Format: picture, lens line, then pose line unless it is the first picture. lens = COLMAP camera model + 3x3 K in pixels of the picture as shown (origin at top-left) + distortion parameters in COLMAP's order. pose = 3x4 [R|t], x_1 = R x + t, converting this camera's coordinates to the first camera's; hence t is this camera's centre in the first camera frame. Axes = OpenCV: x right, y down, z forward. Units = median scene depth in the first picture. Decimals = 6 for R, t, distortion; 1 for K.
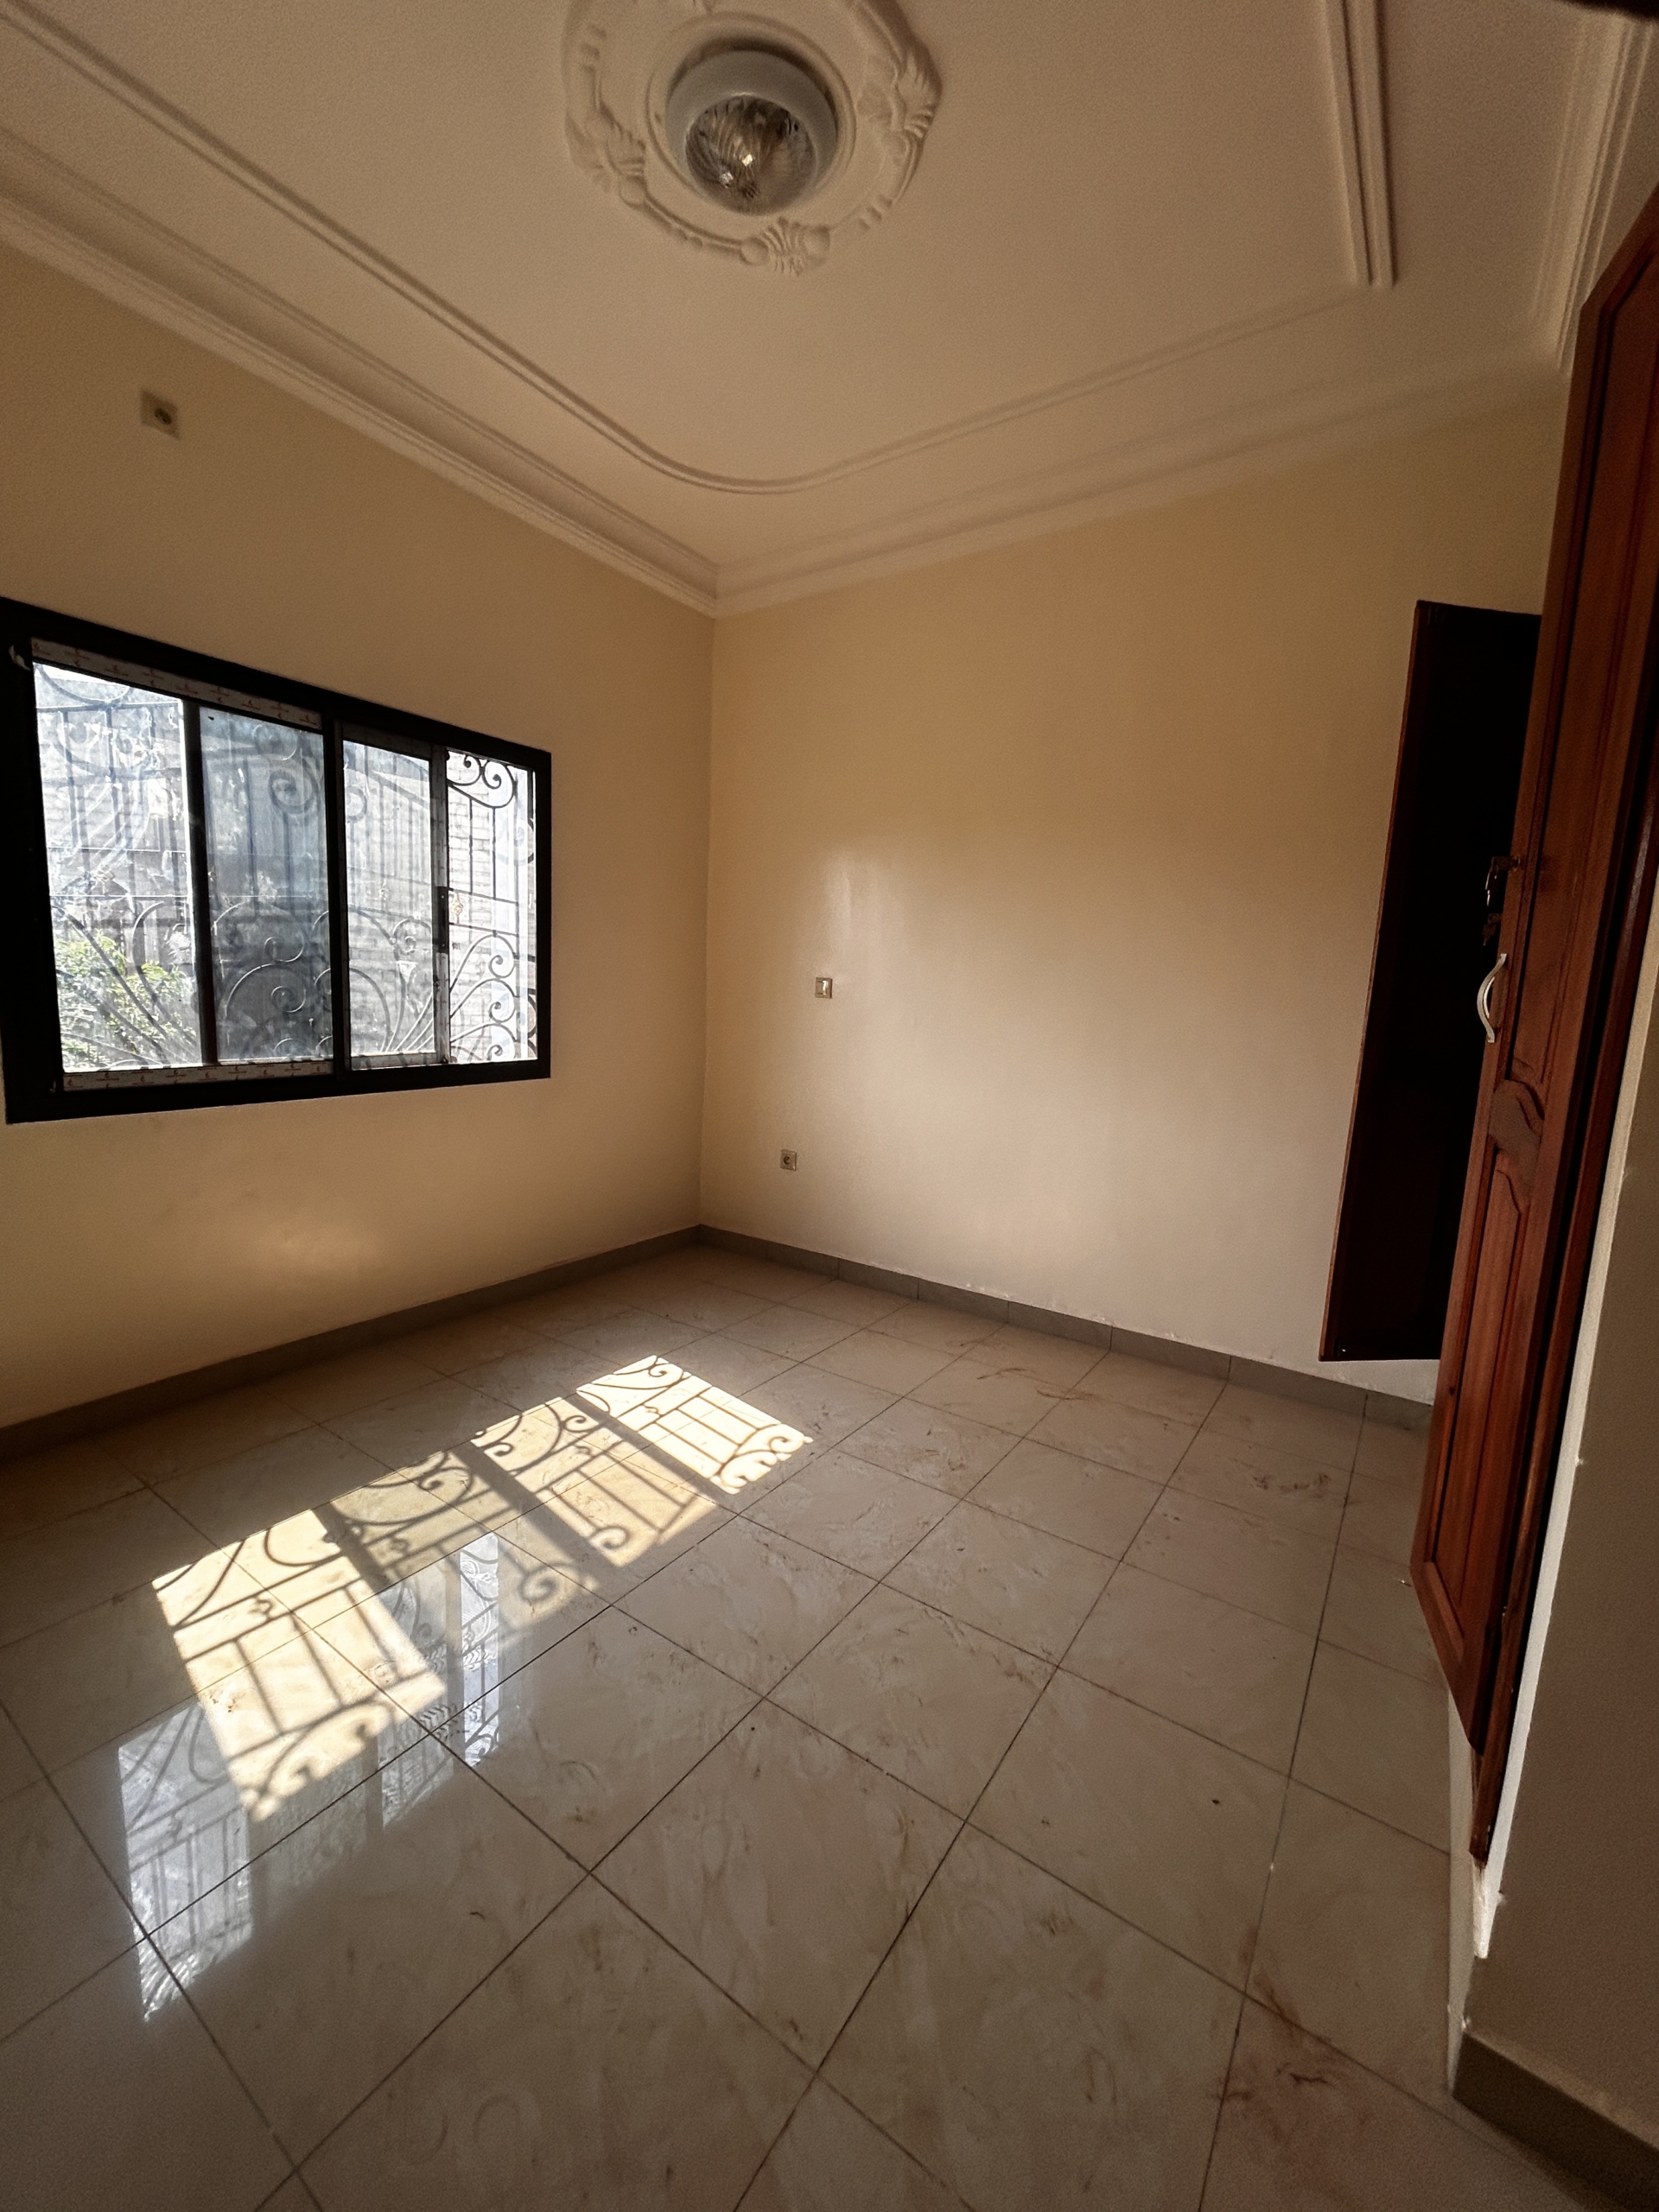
lens RADIAL K [[903.9, 0, 827.8], [0, 903.9, 1105.0], [0, 0, 1]] dist [0.001952, 0.000735]
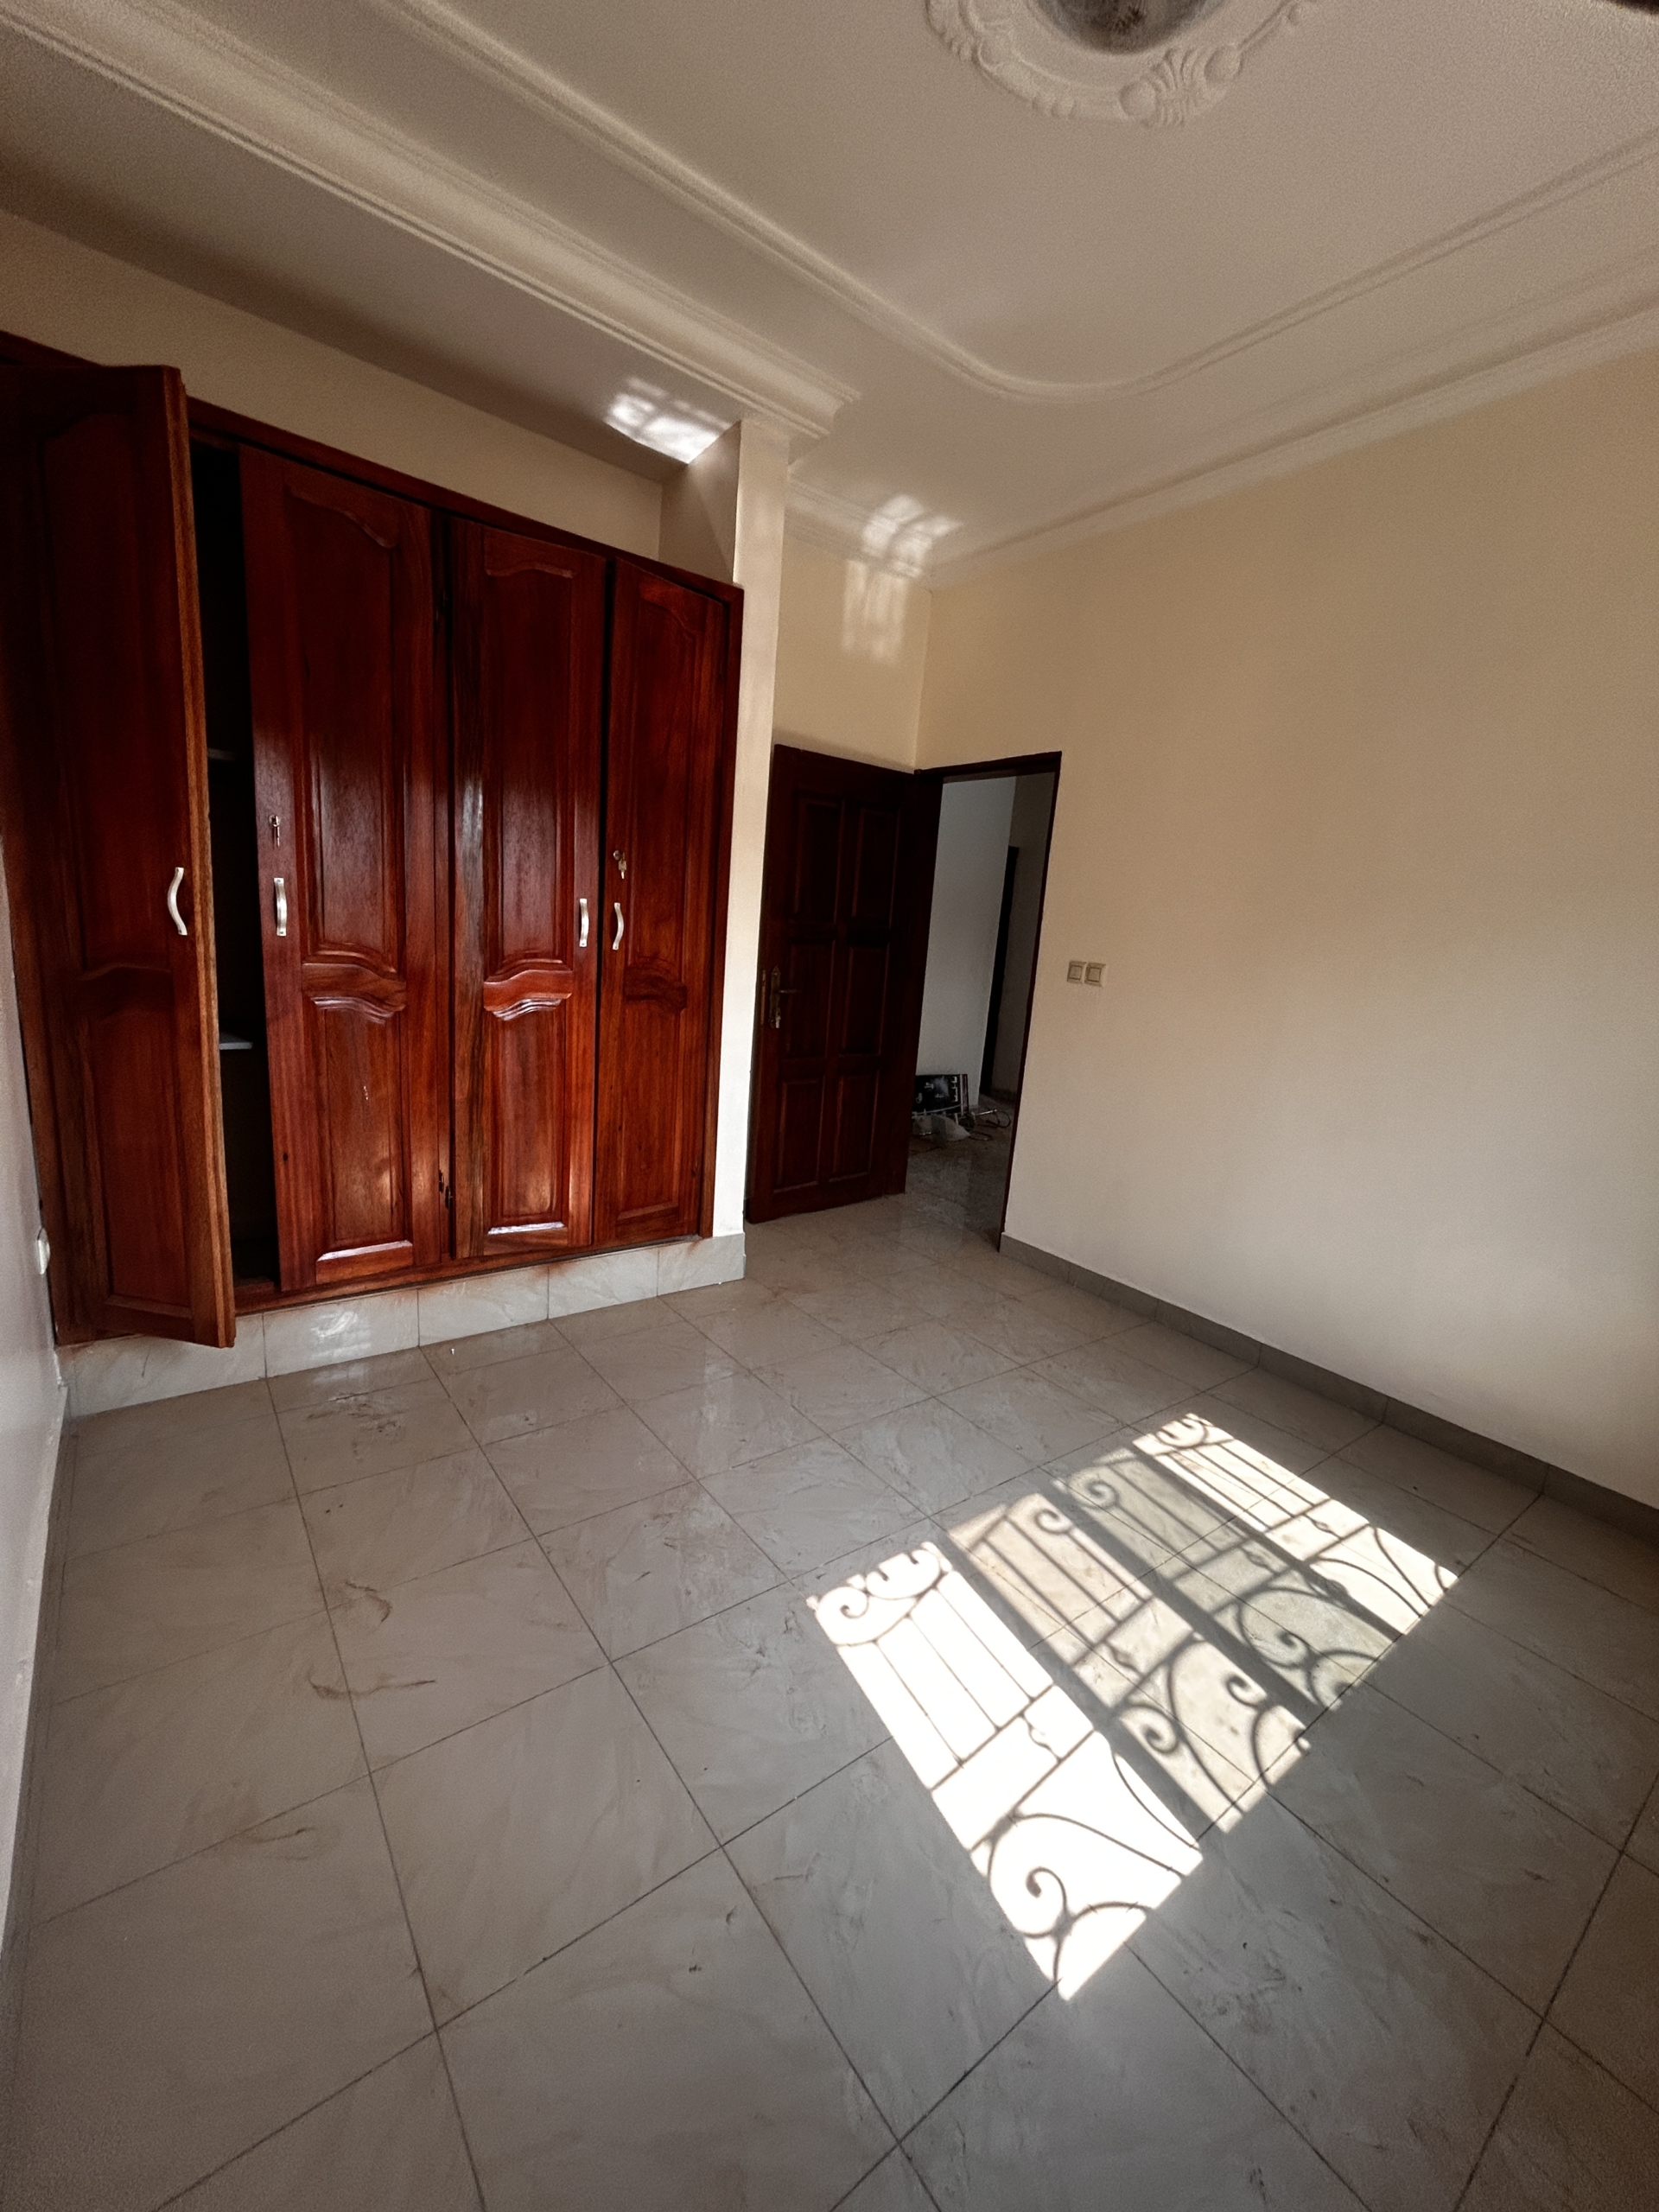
lens RADIAL K [[903.9, 0, 827.8], [0, 903.9, 1105.0], [0, 0, 1]] dist [0.001952, 0.000735]
pose [[-0.943204, -0.173476, 0.283323, -0.176777], [-0.074439, 0.941508, 0.328665, -0.253664], [-0.323767, 0.288908, -0.900948, 1.605971]]
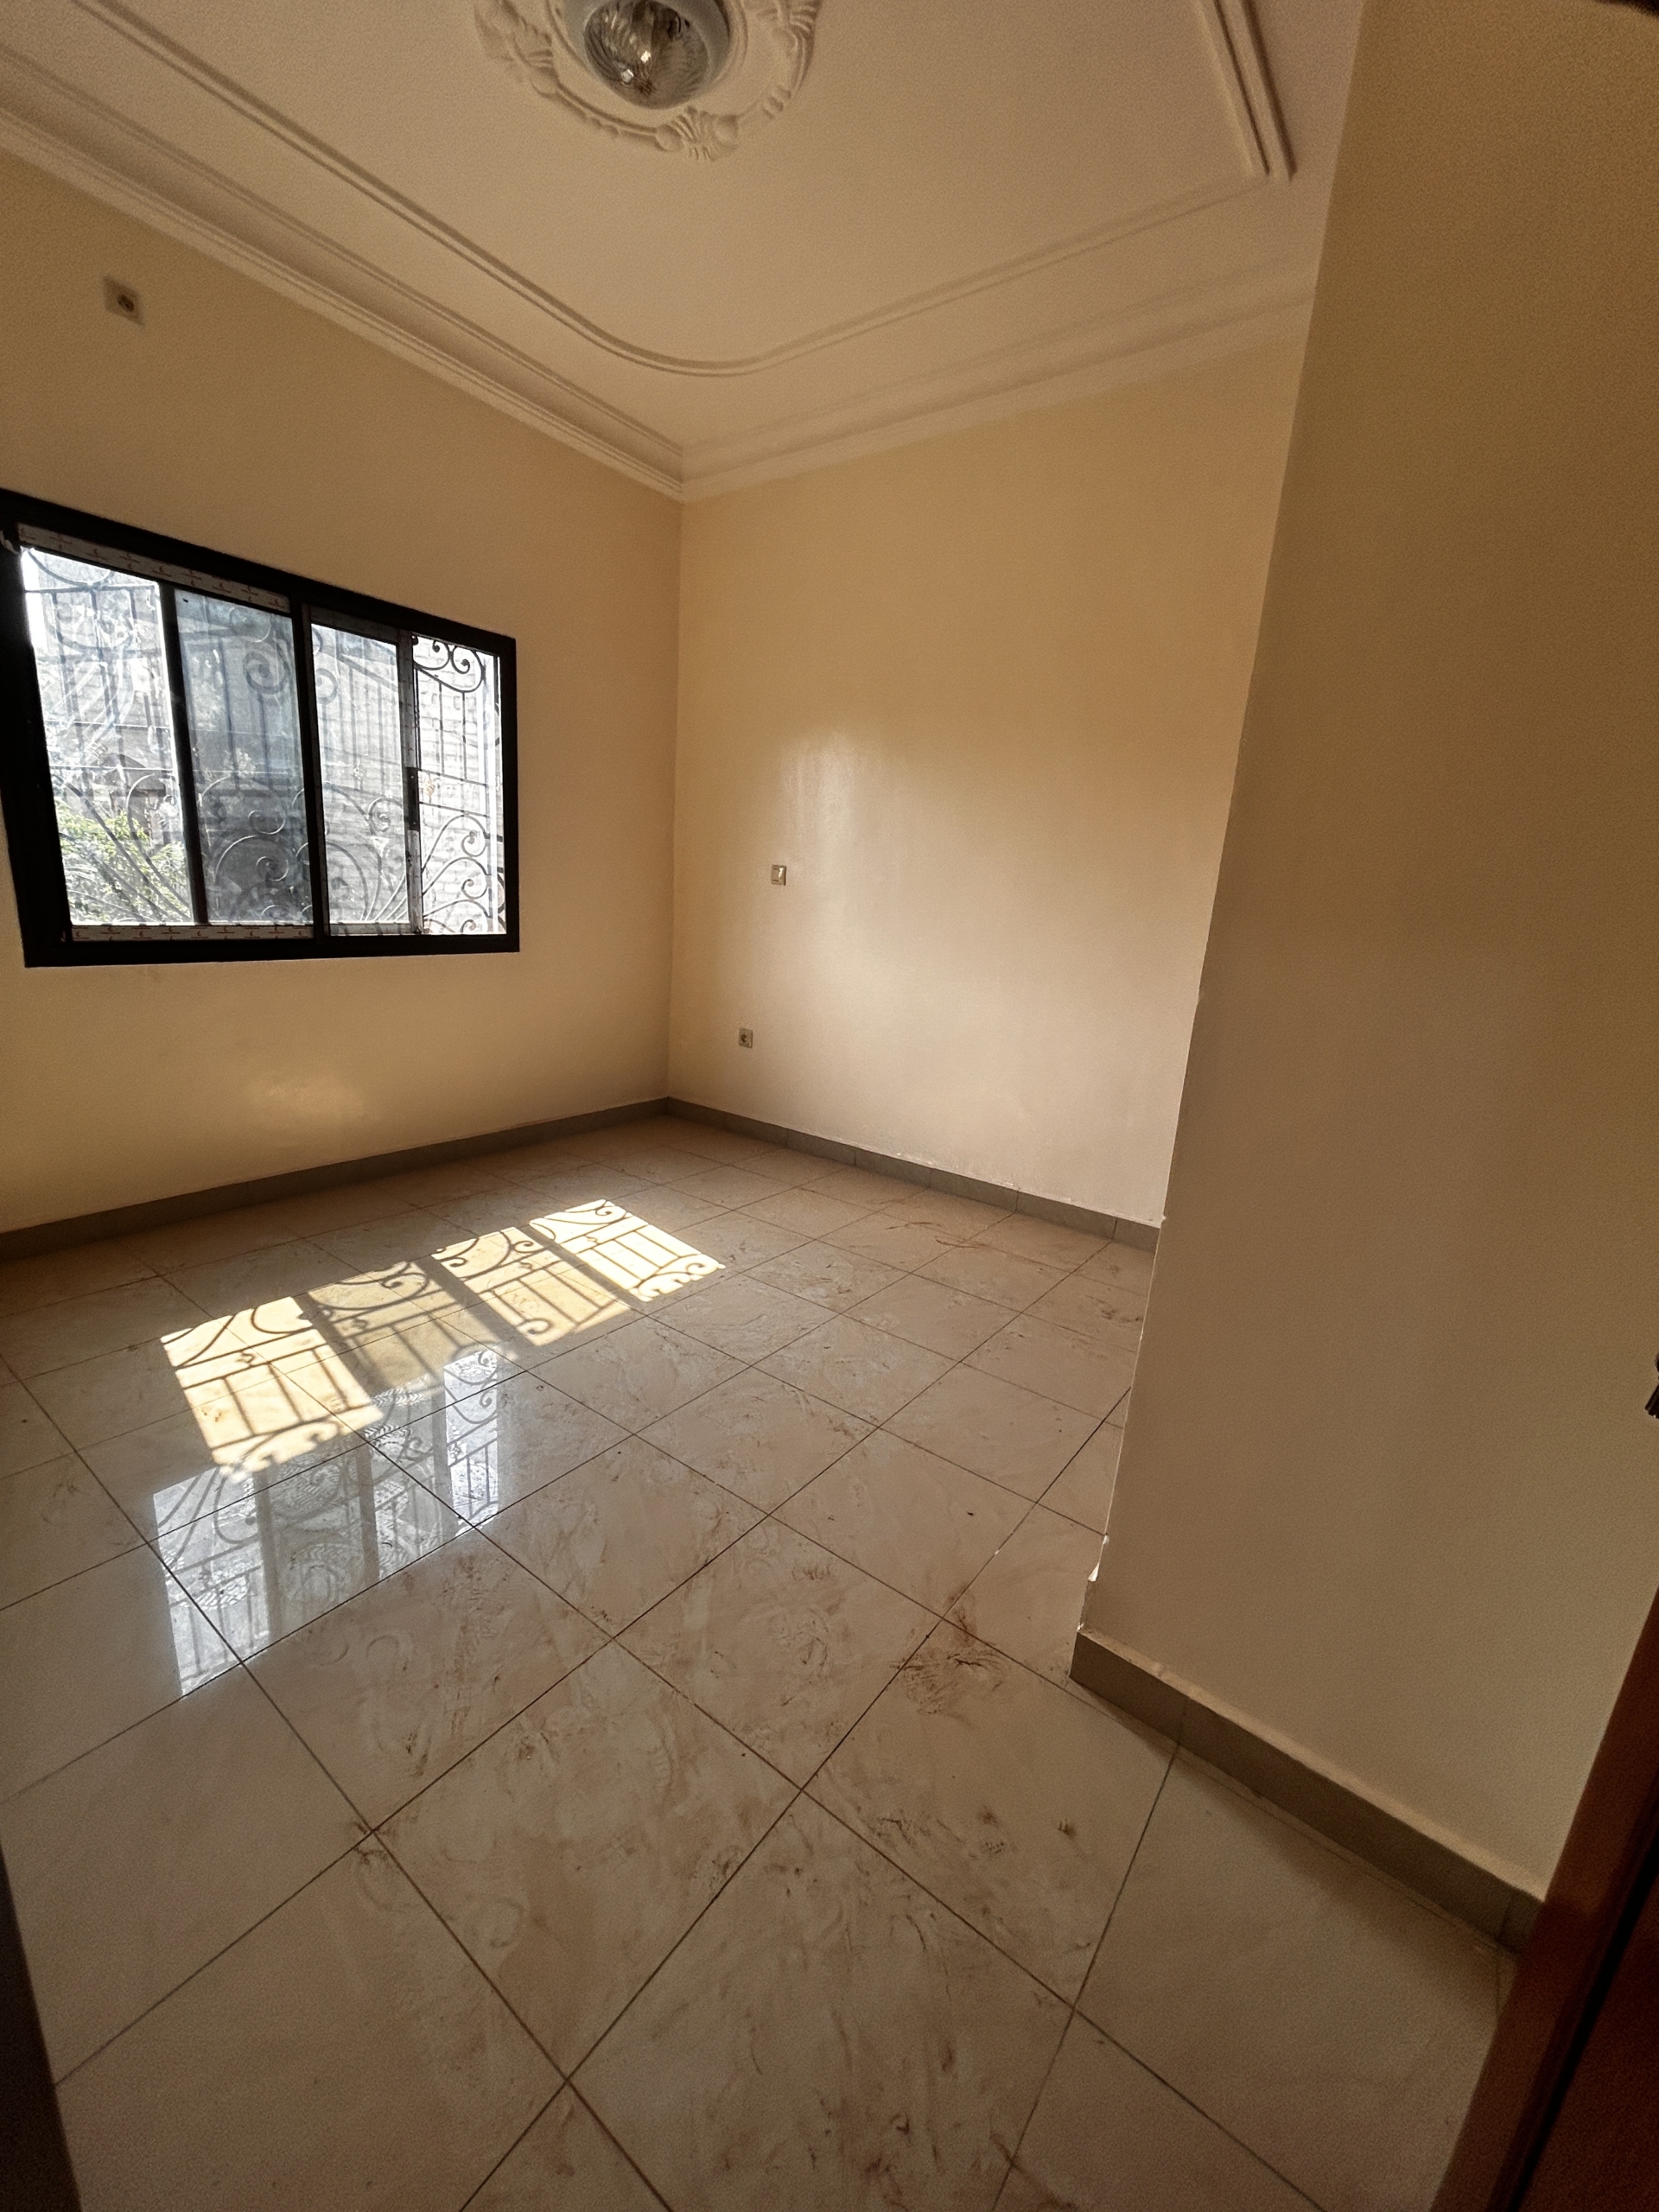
lens RADIAL K [[903.9, 0, 827.8], [0, 903.9, 1105.0], [0, 0, 1]] dist [0.001952, 0.000735]
pose [[0.999084, 0.031838, -0.028577, 0.147702], [-0.028667, 0.994036, 0.105217, 0.040943], [0.031756, -0.104301, 0.994039, -0.129444]]
